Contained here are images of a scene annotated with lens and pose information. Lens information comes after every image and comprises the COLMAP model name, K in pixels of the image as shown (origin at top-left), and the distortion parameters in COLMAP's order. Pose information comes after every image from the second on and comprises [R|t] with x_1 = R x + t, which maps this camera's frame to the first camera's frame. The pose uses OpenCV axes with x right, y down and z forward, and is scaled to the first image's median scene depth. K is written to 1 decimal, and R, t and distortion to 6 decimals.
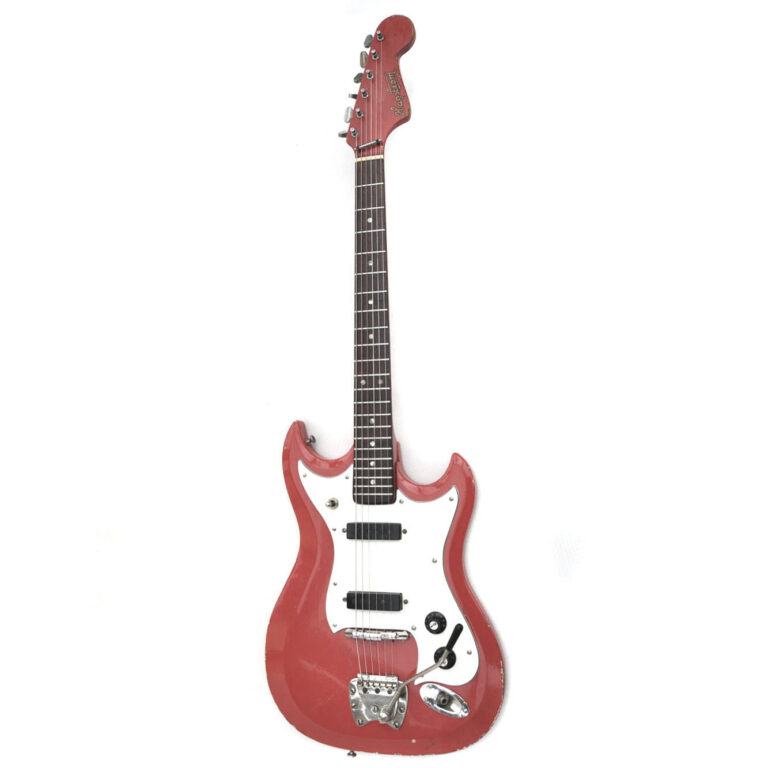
lens RADIAL K [[961.0, 0, 384.0], [0, 961.0, 384.0], [0, 0, 1]] dist [-0.012133, -0.039100]
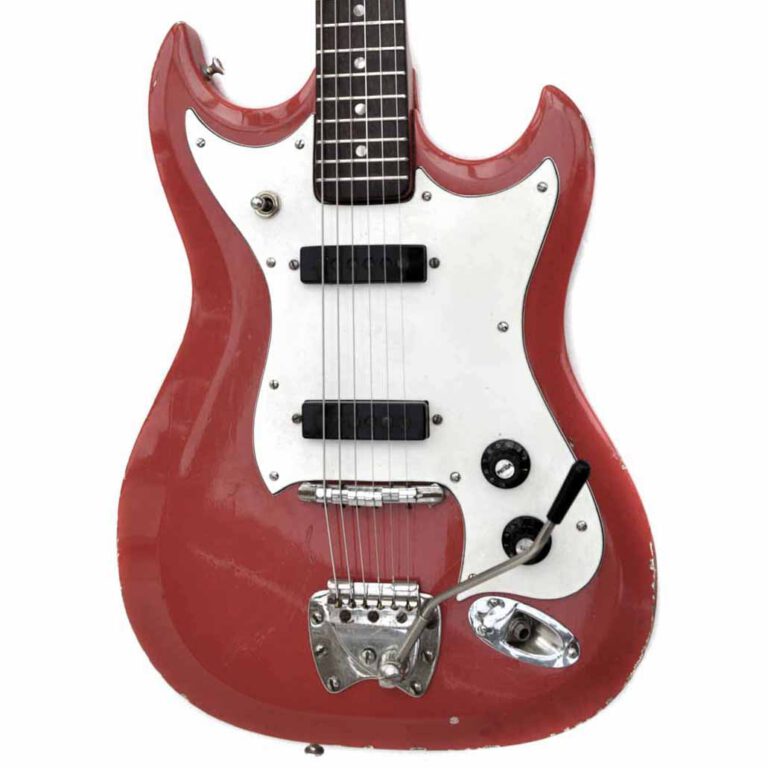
lens RADIAL K [[961.0, 0, 384.0], [0, 961.0, 384.0], [0, 0, 1]] dist [-0.012133, -0.039100]
pose [[0.990382, -0.007429, 0.138160, -0.063350], [-0.007684, 0.994063, 0.108531, 0.161818], [-0.138146, -0.108548, 0.984446, 0.565211]]
